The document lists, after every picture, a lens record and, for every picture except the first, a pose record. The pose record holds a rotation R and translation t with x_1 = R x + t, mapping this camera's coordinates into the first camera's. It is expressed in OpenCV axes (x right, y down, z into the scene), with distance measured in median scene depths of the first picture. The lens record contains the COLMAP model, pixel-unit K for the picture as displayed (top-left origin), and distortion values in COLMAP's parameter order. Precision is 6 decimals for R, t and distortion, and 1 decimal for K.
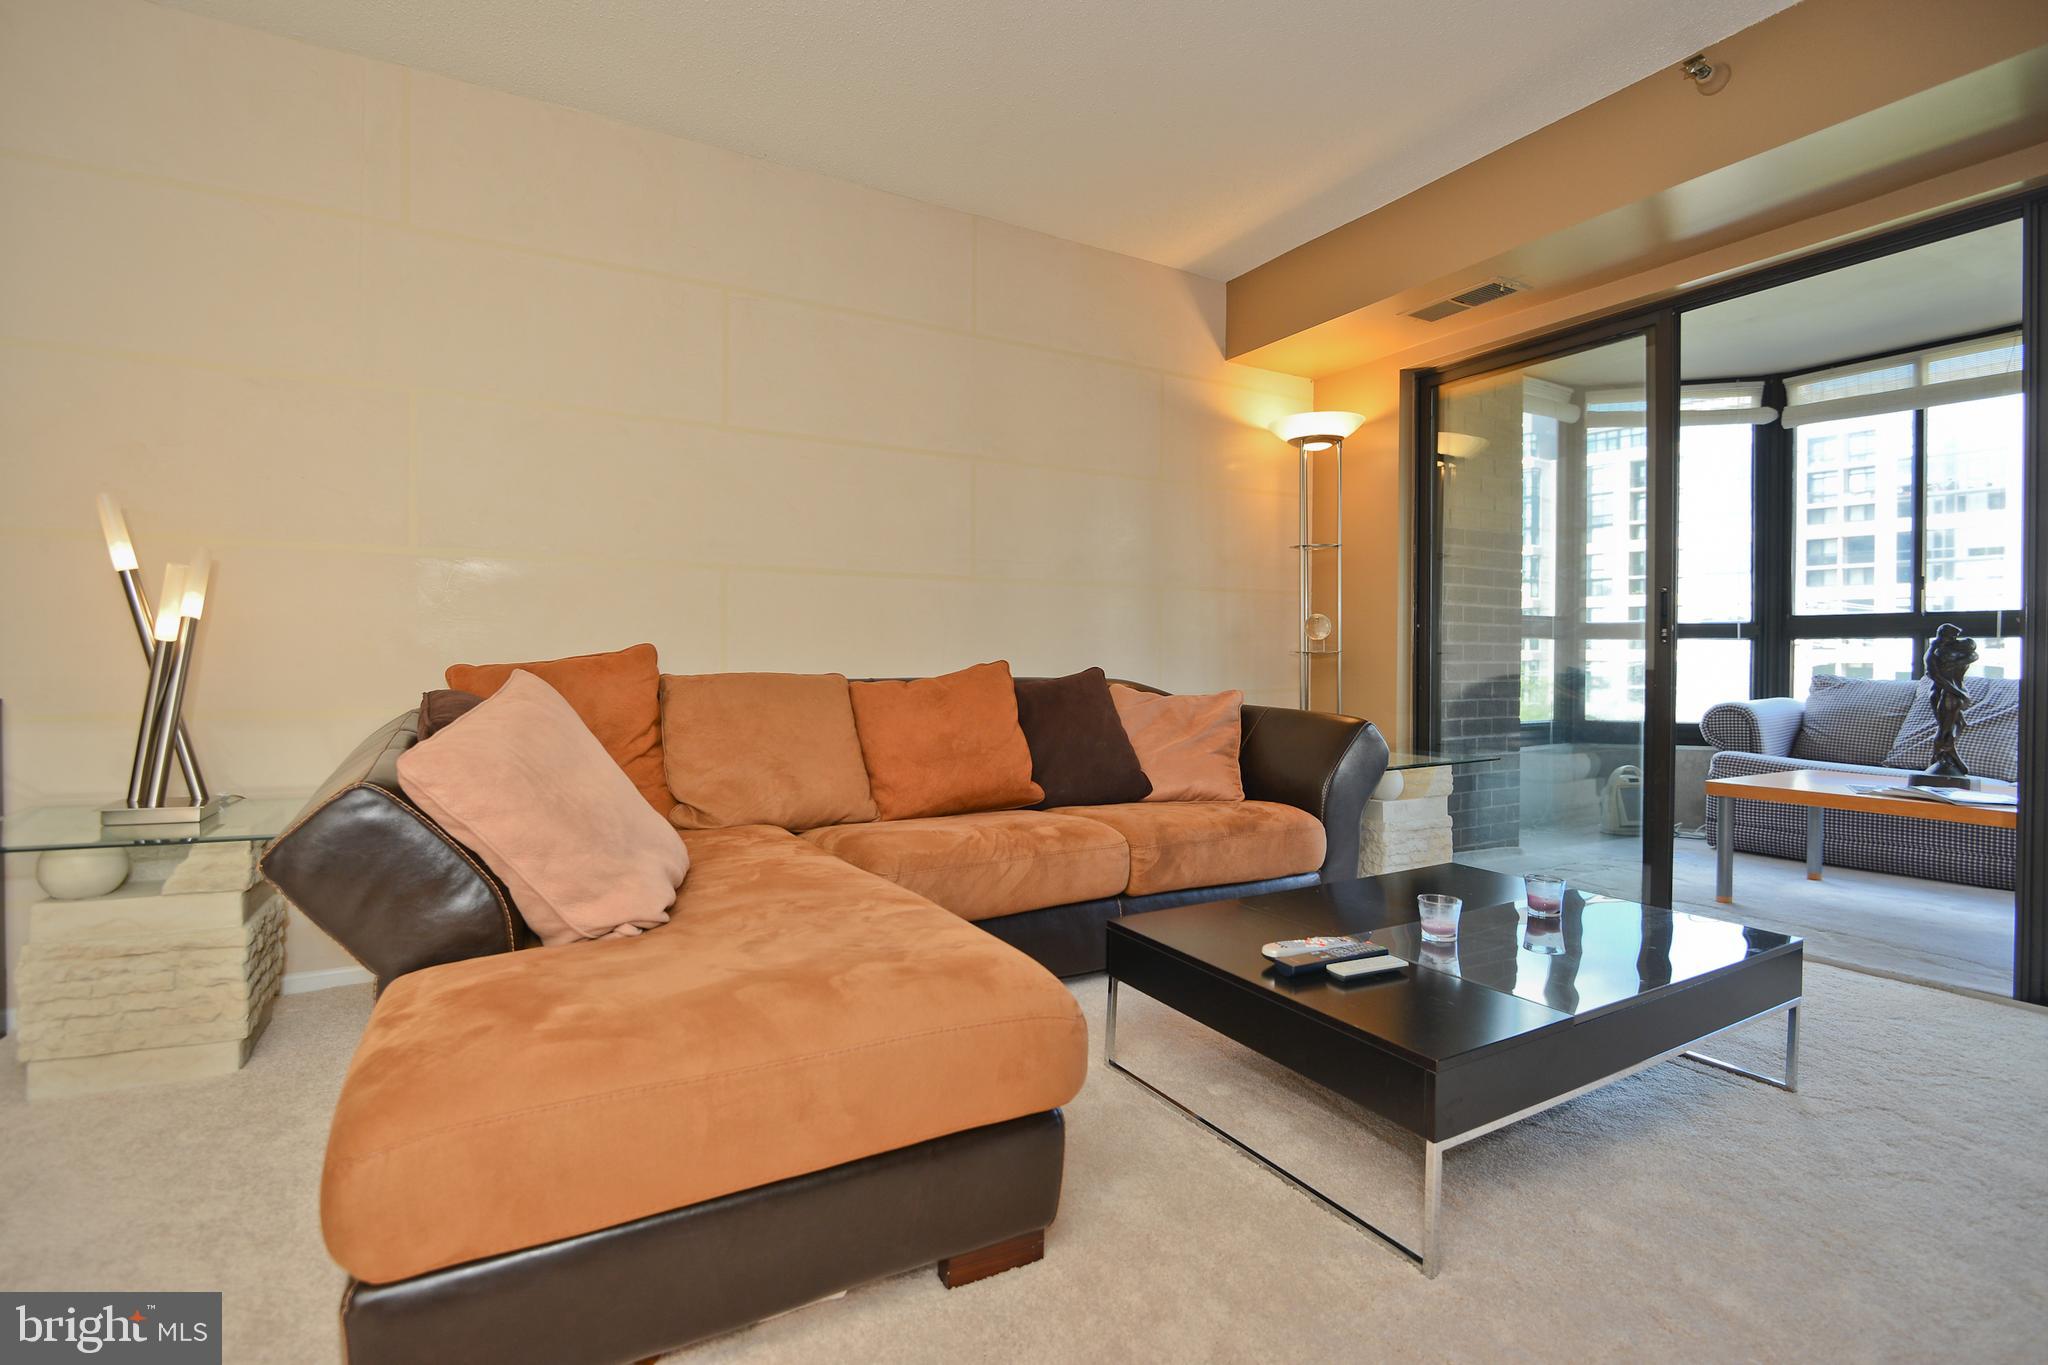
lens RADIAL K [[944.5, 0, 1019.8], [0, 944.5, 666.1], [0, 0, 1]] dist [-0.006119, -0.005499]
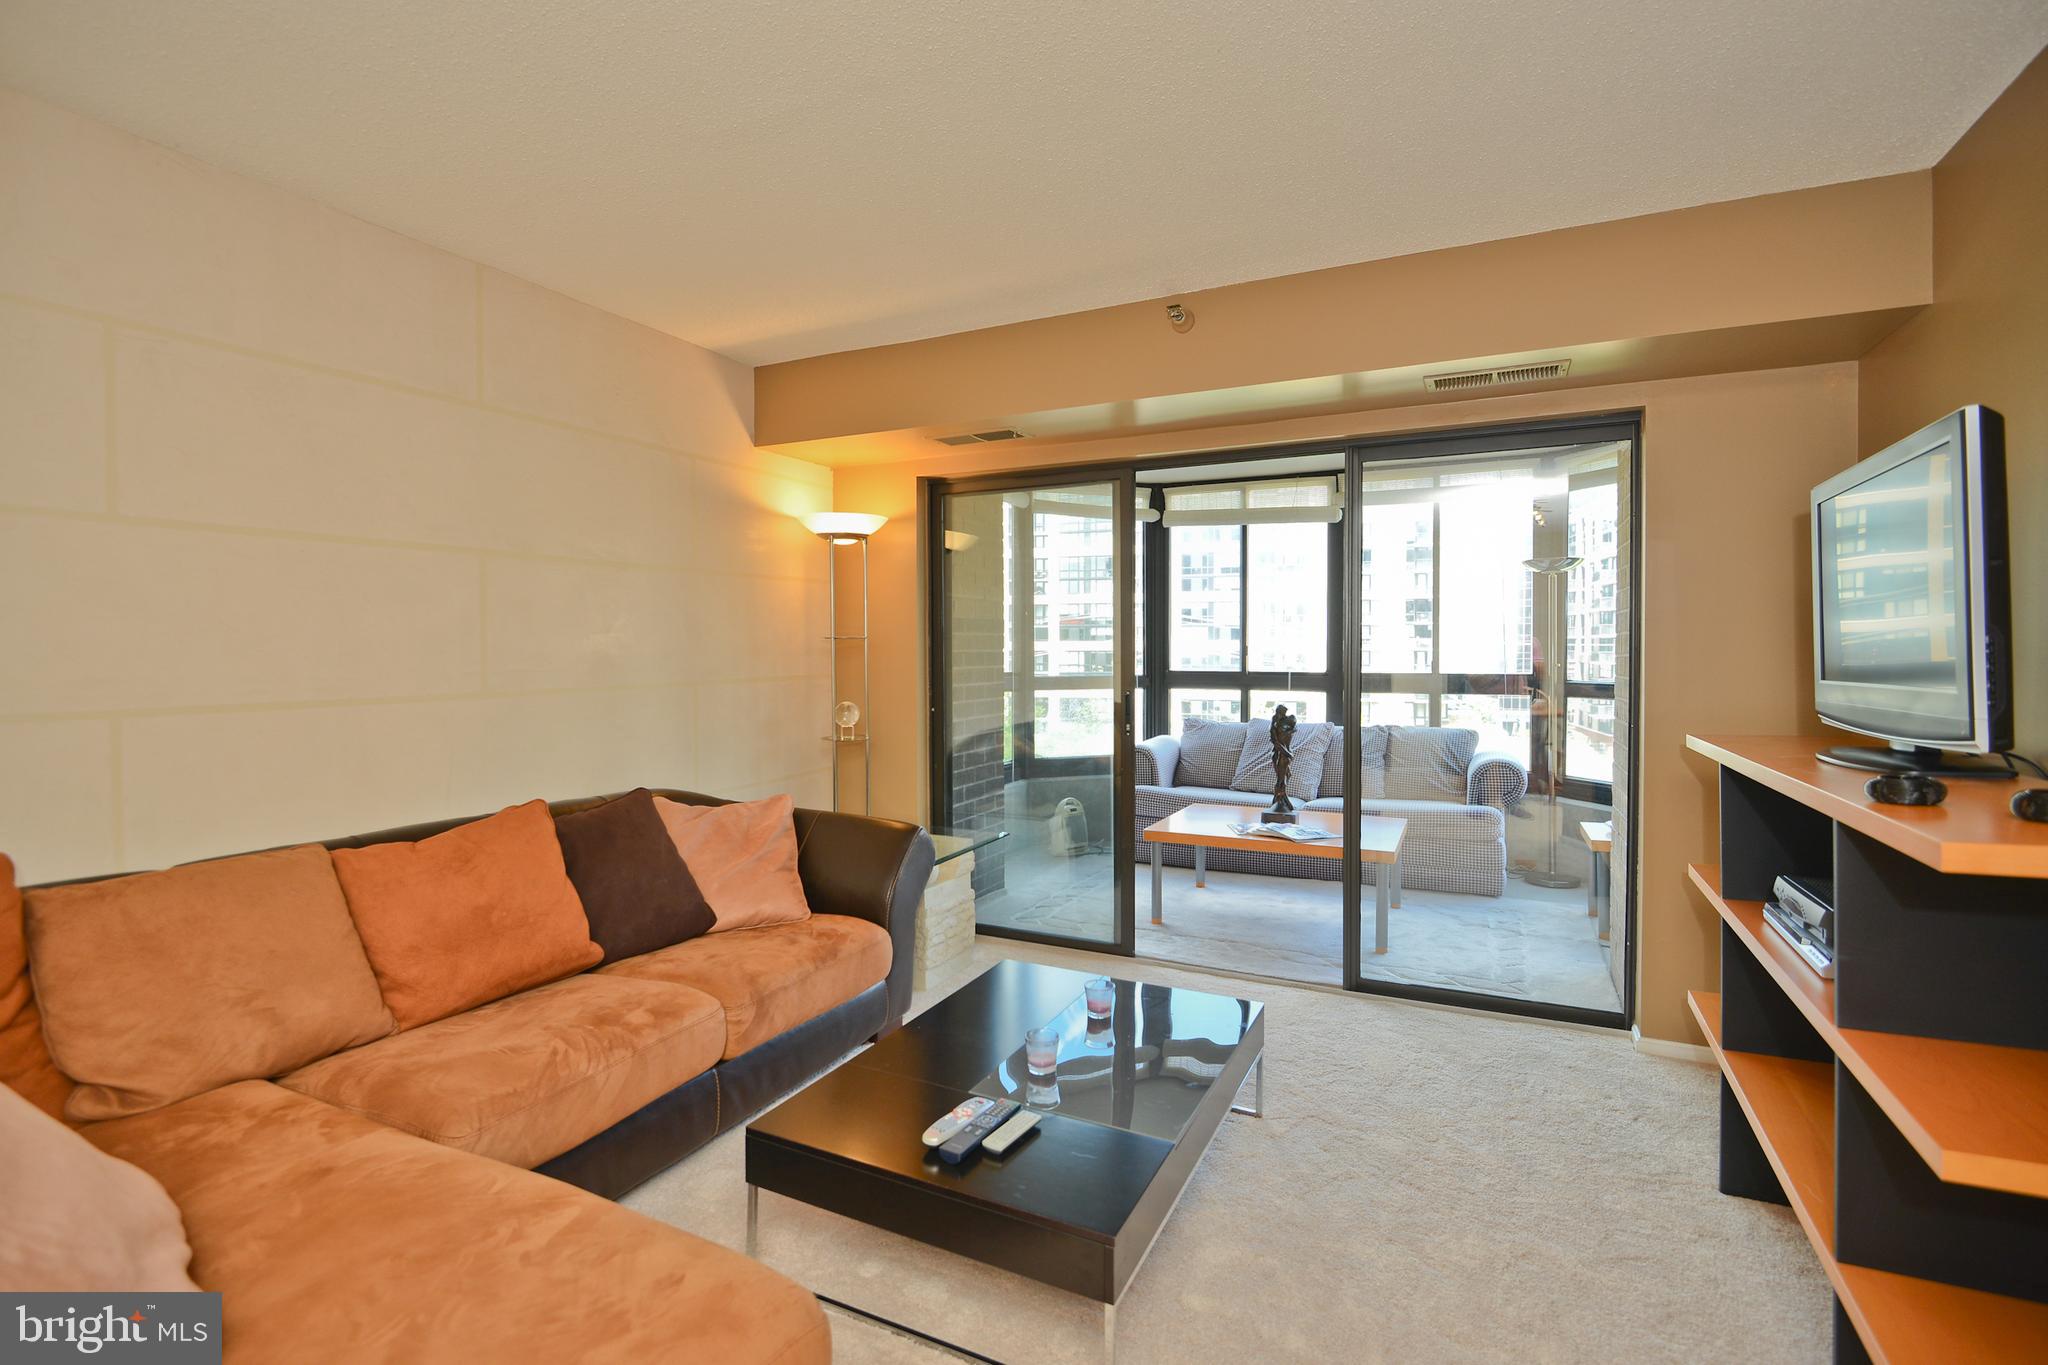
lens RADIAL K [[944.5, 0, 1019.8], [0, 944.5, 666.1], [0, 0, 1]] dist [-0.006119, -0.005499]
pose [[0.833623, -0.017476, 0.552058, -0.125401], [0.012693, 0.999841, 0.012485, -0.133134], [-0.552188, -0.003400, 0.833712, 0.033826]]
